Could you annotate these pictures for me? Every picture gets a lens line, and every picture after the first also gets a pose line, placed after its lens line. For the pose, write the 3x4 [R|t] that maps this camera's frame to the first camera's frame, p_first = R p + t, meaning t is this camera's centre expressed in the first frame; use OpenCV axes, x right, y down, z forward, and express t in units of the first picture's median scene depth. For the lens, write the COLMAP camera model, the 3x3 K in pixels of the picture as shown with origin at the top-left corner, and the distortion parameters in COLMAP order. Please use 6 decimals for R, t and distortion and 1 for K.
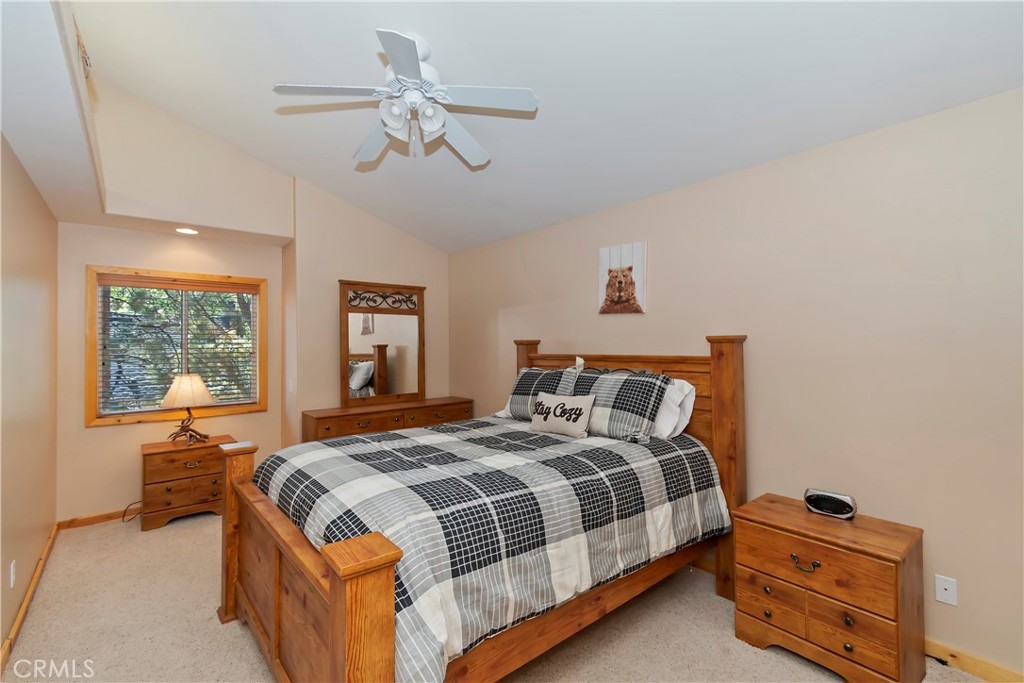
lens RADIAL K [[462.7, 0, 506.2], [0, 462.7, 341.4], [0, 0, 1]] dist [-0.004328, 0.000260]
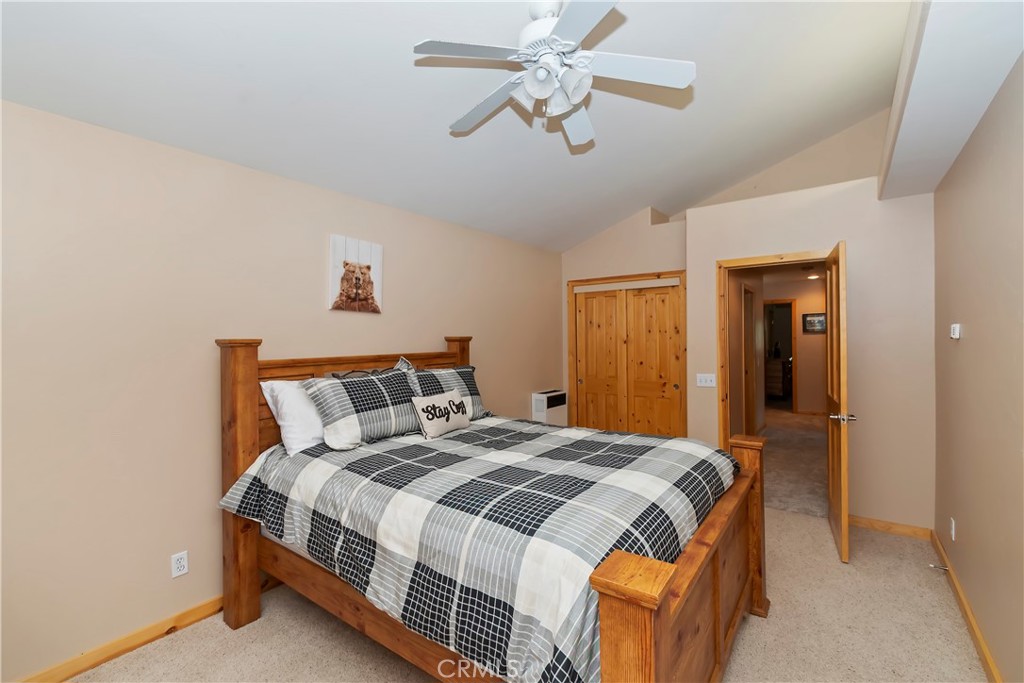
lens RADIAL K [[462.7, 0, 506.5], [0, 462.7, 340.1], [0, 0, 1]] dist [-0.004328, 0.000260]
pose [[-0.242892, 0.010916, 0.969992, -0.746659], [0.013215, 0.999881, -0.007943, 0.009437], [-0.969963, 0.010890, -0.243008, 0.940924]]
